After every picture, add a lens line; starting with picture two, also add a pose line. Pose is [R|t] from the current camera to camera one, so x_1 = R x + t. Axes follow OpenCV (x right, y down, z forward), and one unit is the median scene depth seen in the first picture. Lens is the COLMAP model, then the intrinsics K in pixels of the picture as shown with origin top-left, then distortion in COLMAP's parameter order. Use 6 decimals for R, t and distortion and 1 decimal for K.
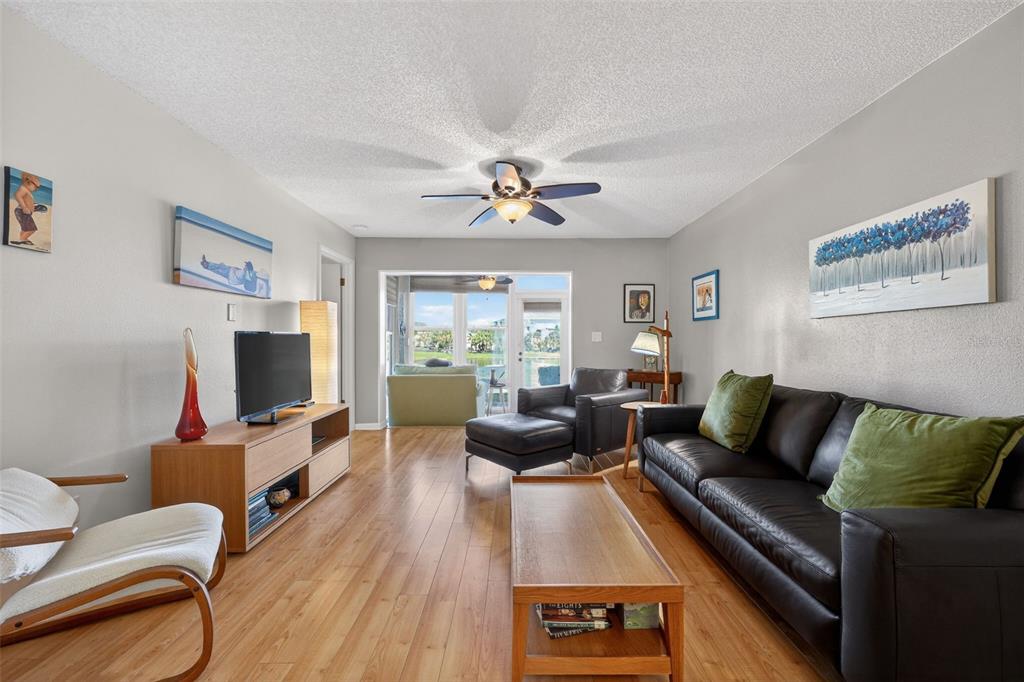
lens RADIAL K [[422.0, 0, 512.0], [0, 422.0, 341.0], [0, 0, 1]] dist [0.000662, 0.000403]
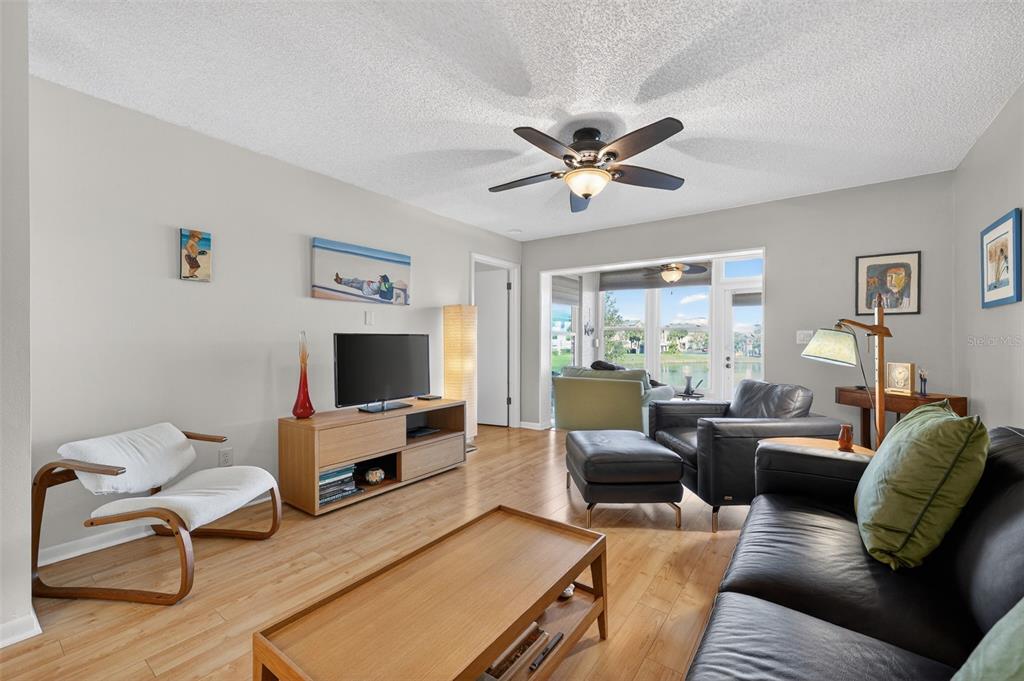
lens RADIAL K [[419.0, 0, 501.2], [0, 419.0, 343.0], [0, 0, 1]] dist [-0.001251, 0.000512]
pose [[0.801919, 0.004918, -0.597412, 0.359680], [-0.003911, 0.999988, 0.002982, -0.000382], [0.597419, -0.000055, 0.801929, 0.249953]]
